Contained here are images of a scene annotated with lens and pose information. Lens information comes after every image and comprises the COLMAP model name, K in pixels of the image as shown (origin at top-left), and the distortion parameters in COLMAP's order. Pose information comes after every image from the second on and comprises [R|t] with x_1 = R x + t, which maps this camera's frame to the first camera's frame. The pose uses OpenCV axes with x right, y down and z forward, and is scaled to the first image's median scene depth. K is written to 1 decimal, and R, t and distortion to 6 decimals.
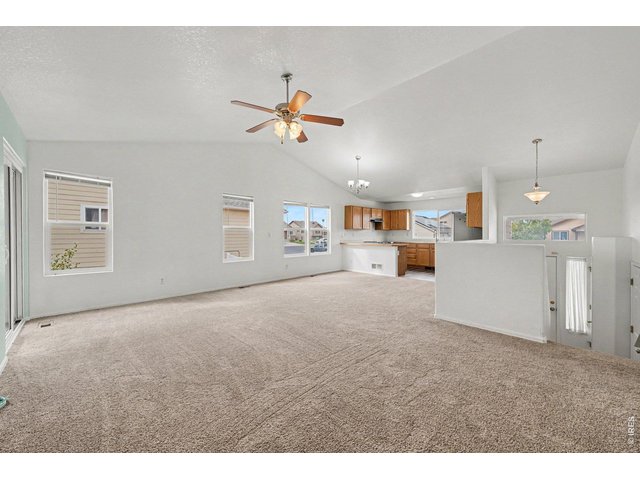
lens RADIAL K [[247.7, 0, 320.1], [0, 247.7, 237.4], [0, 0, 1]] dist [-0.003608, 0.000041]
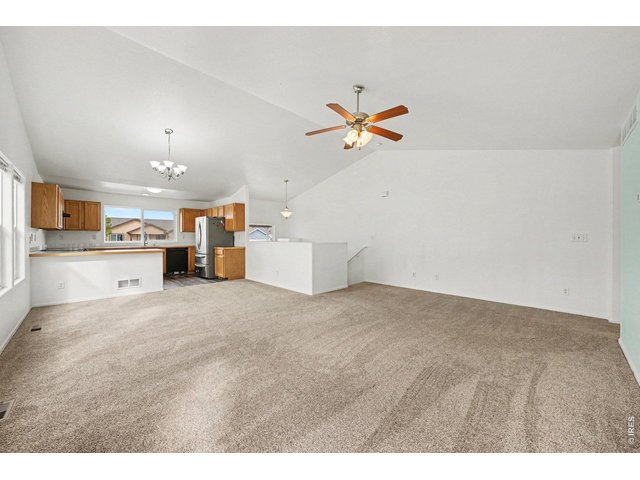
lens RADIAL K [[247.7, 0, 319.7], [0, 247.7, 237.8], [0, 0, 1]] dist [-0.003608, 0.000041]
pose [[-0.014166, -0.005487, 0.999885, -0.371446], [0.011789, 0.999915, 0.005654, -0.006251], [-0.999830, 0.011868, -0.014100, 0.368827]]
